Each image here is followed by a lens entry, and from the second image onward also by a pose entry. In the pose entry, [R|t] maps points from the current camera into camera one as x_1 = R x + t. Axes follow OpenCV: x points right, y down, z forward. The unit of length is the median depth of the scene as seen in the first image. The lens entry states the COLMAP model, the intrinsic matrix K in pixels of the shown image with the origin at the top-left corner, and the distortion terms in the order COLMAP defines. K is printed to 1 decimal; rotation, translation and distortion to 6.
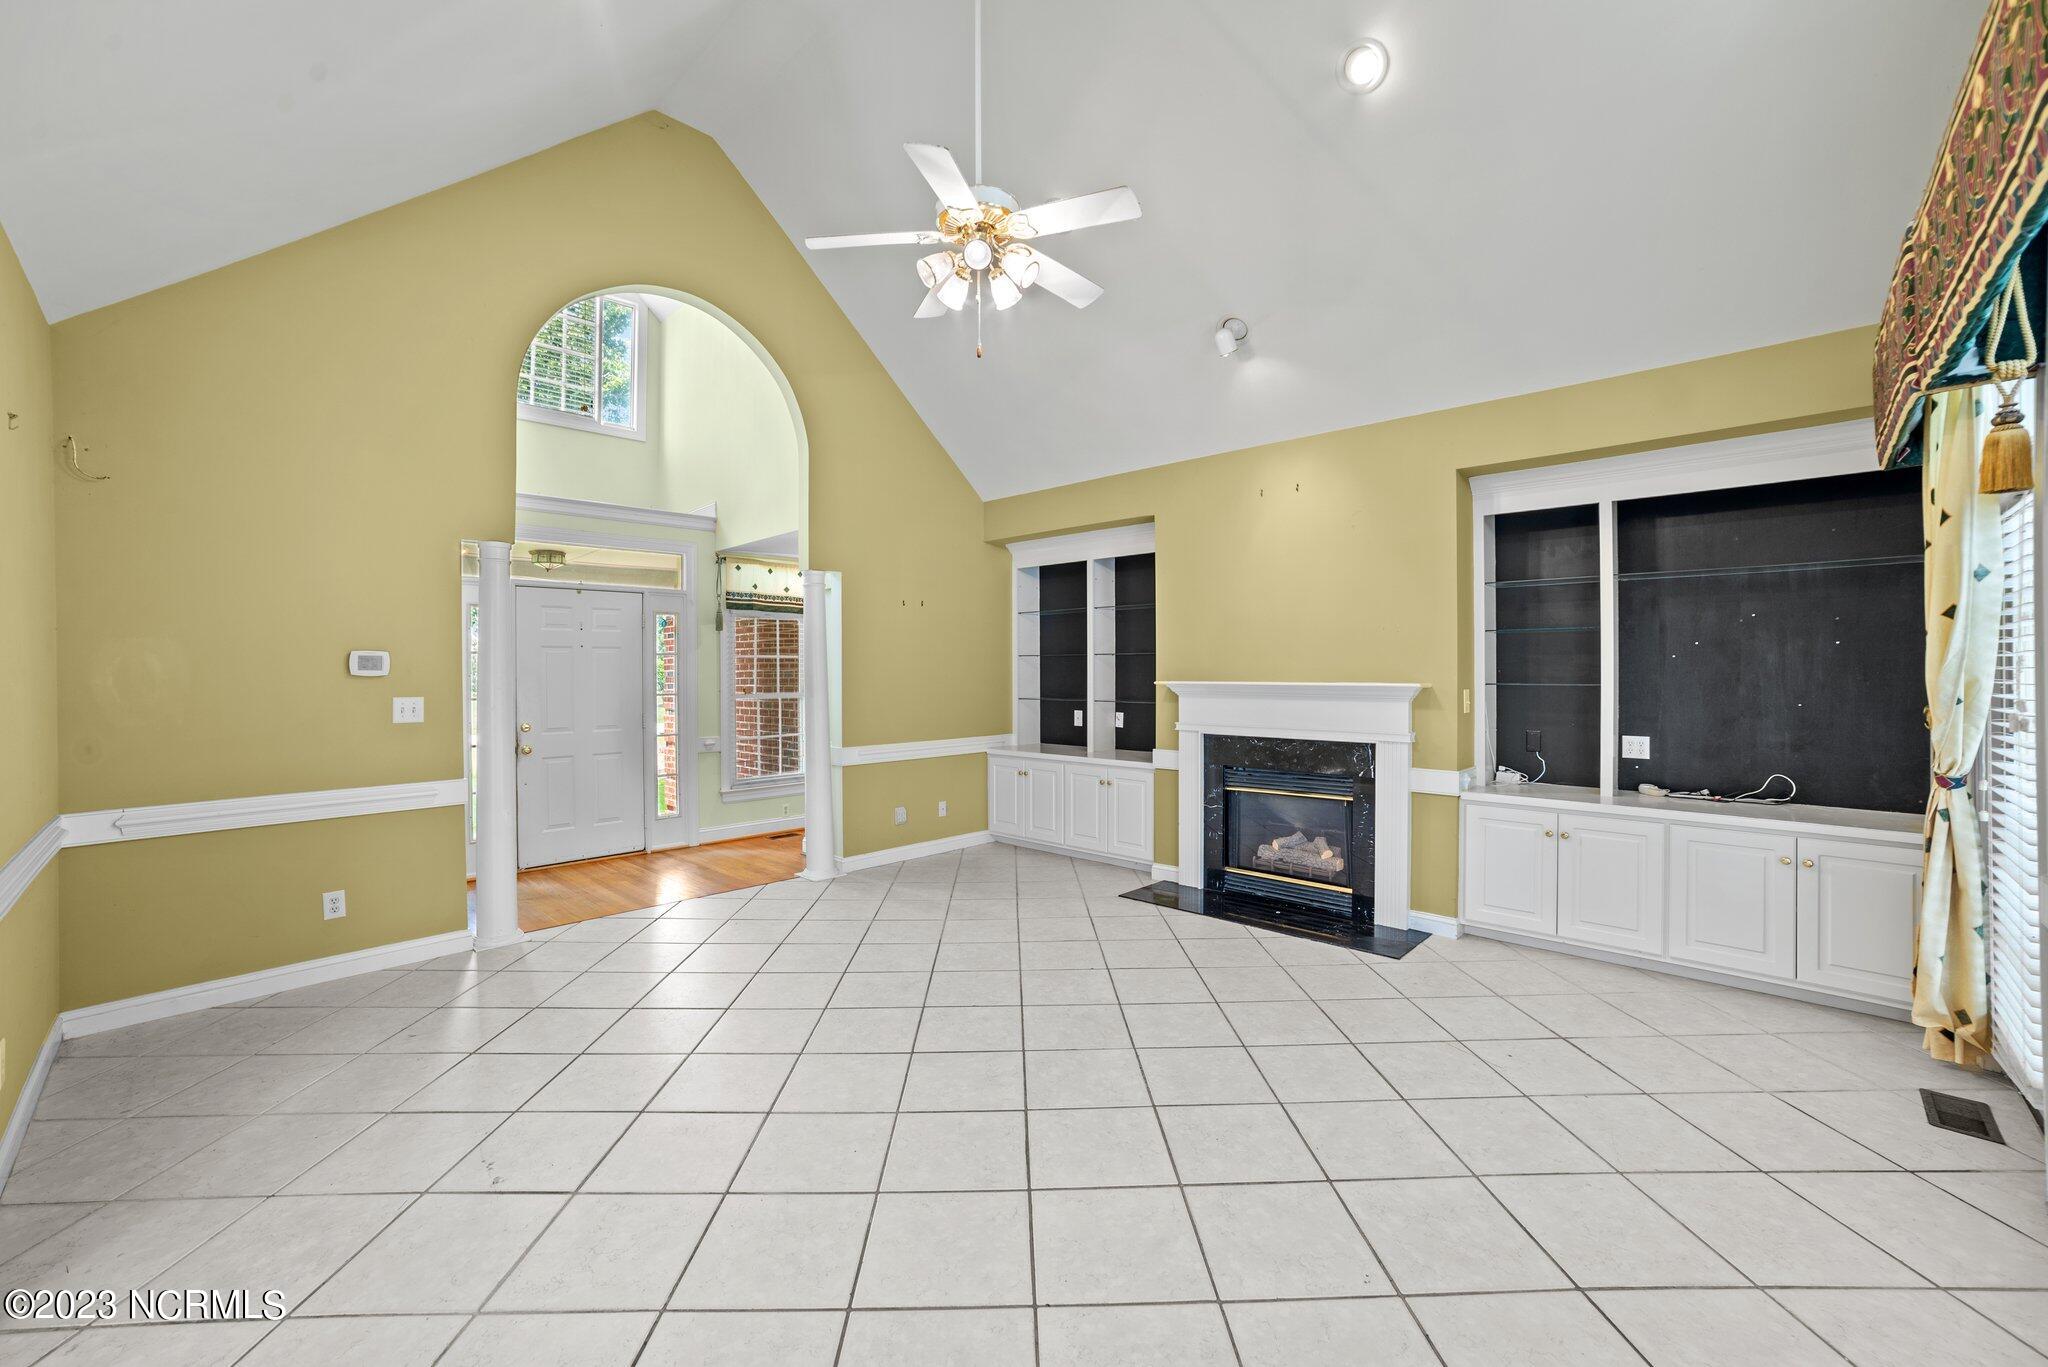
lens RADIAL K [[810.2, 0, 1032.4], [0, 810.2, 668.3], [0, 0, 1]] dist [-0.056586, 0.018848]
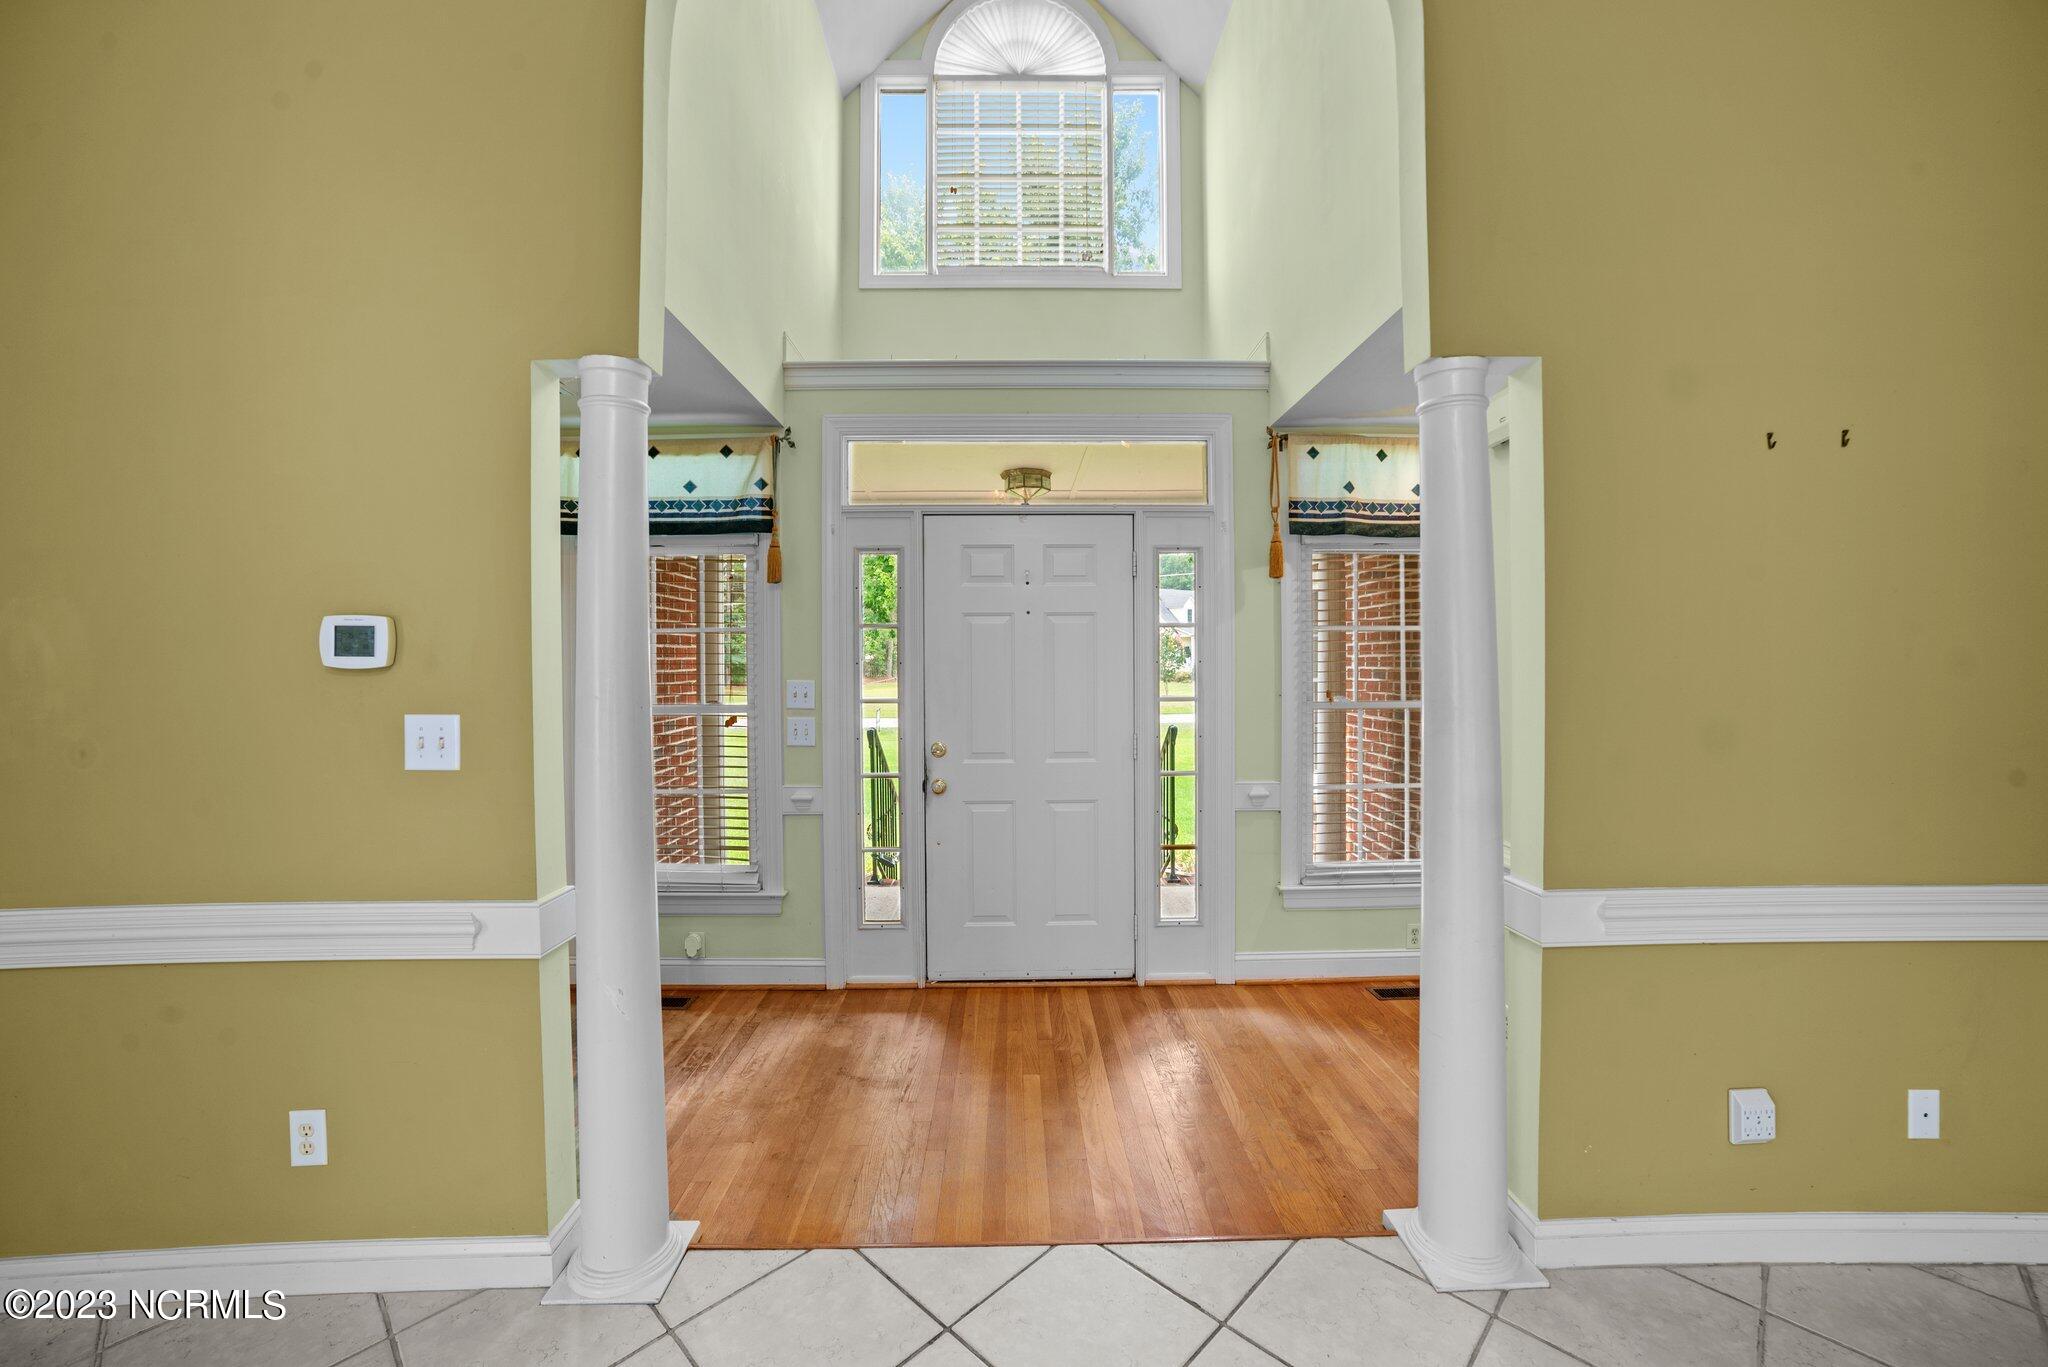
lens RADIAL K [[810.2, 0, 1032.4], [0, 810.2, 668.3], [0, 0, 1]] dist [-0.056586, 0.018848]
pose [[0.690607, 0.005861, -0.723206, -0.133595], [0.006128, 0.999884, 0.013955, 0.003185], [0.723204, -0.014070, 0.690491, 0.571430]]
